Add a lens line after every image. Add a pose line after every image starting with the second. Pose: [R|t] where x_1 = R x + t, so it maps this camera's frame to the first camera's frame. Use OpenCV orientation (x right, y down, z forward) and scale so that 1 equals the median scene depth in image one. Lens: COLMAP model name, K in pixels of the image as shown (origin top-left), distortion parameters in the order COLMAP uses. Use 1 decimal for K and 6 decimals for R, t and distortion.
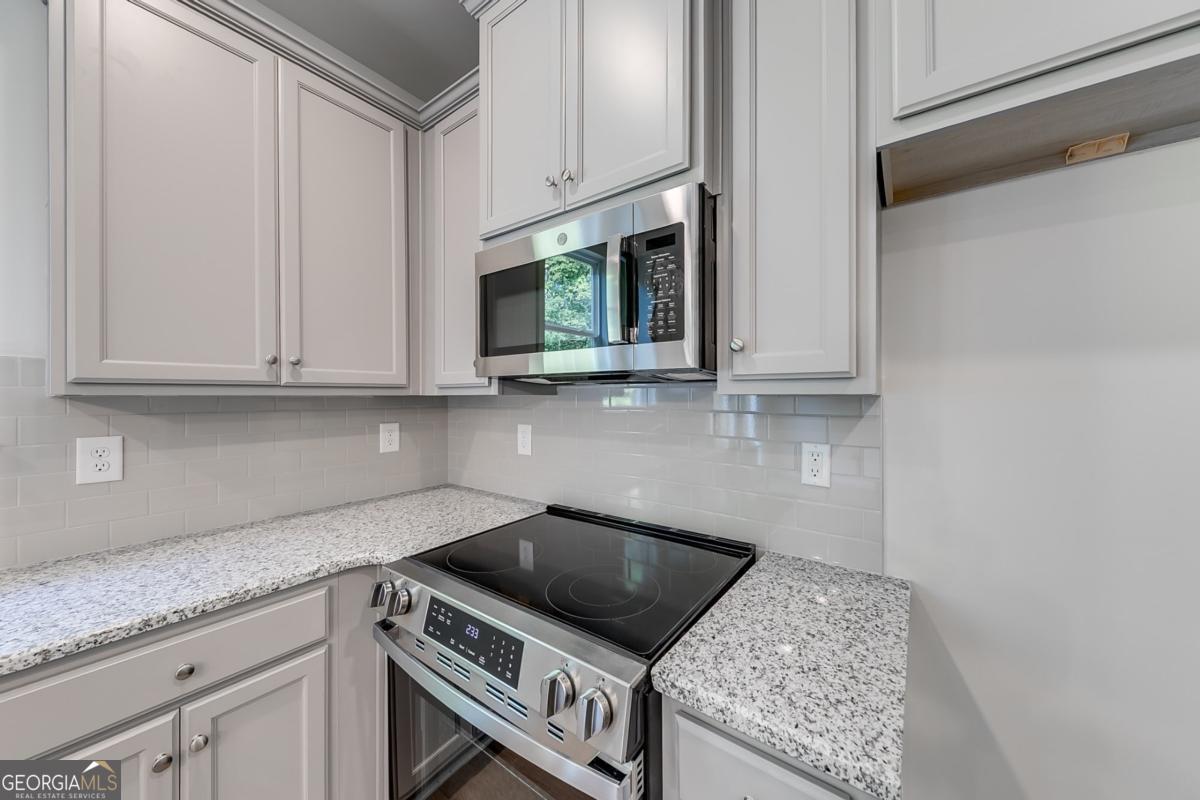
lens RADIAL K [[413.6, 0, 595.9], [0, 413.6, 402.4], [0, 0, 1]] dist [0.011152, -0.000077]
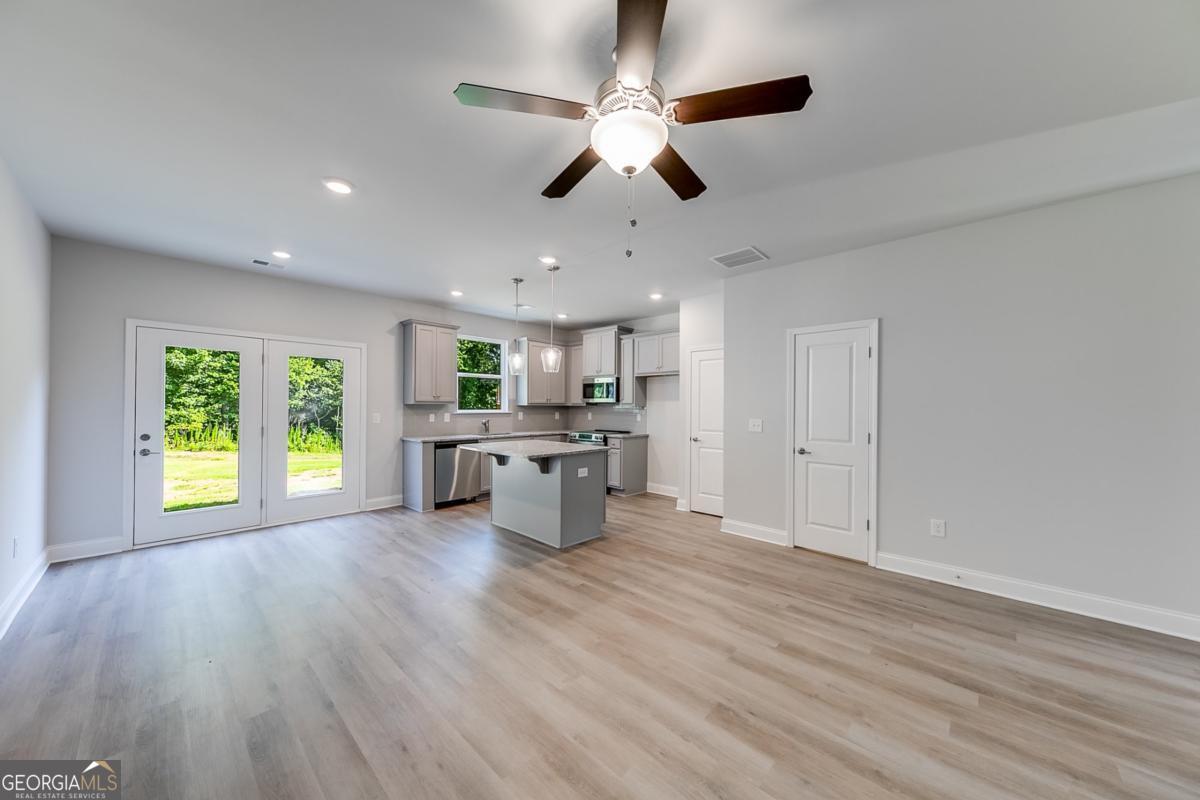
lens RADIAL K [[406.7, 0, 596.4], [0, 406.7, 406.3], [0, 0, 1]] dist [0.000501, -0.000033]
pose [[0.993825, 0.004618, -0.110866, 0.619227], [-0.006313, 0.999869, -0.014934, 0.092123], [0.110782, 0.015542, 0.993723, -5.450276]]
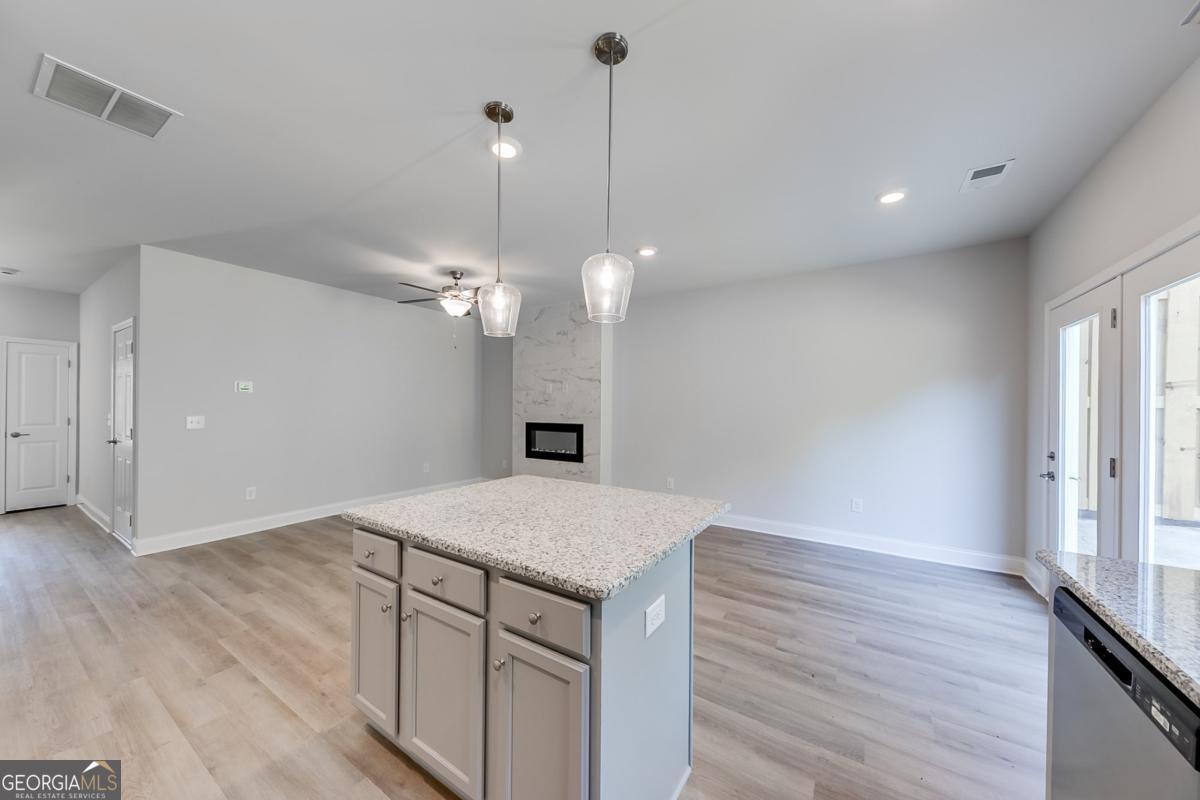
lens RADIAL K [[413.6, 0, 595.9], [0, 413.6, 402.4], [0, 0, 1]] dist [0.011152, -0.000077]
pose [[-0.997842, -0.010200, -0.064859, -0.607527], [-0.010710, 0.999914, 0.007521, -0.004006], [0.064777, 0.008200, -0.997866, 0.488211]]
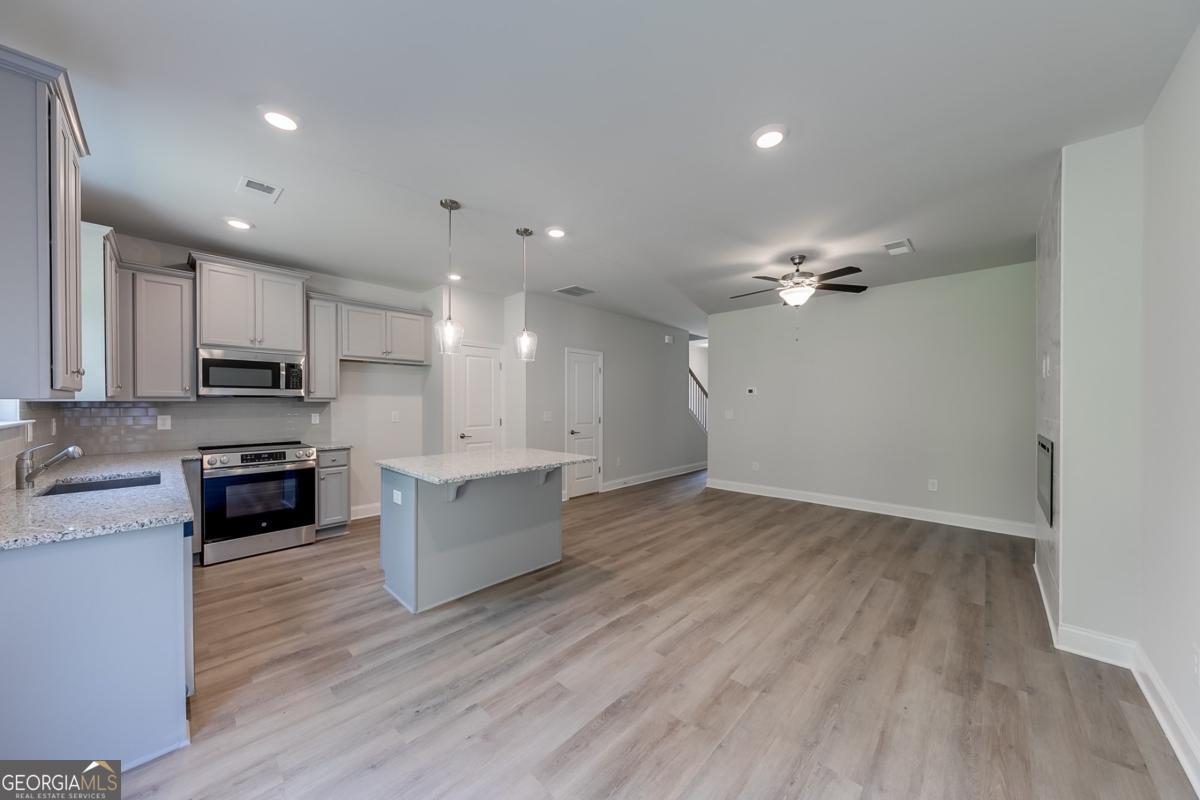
lens RADIAL K [[409.1, 0, 606.3], [0, 409.1, 402.8], [0, 0, 1]] dist [0.001875, 0.000073]
pose [[0.107602, -0.003153, 0.994189, -3.472469], [0.015759, 0.999875, 0.001466, 0.040519], [-0.994069, 0.015510, 0.107638, -2.496382]]
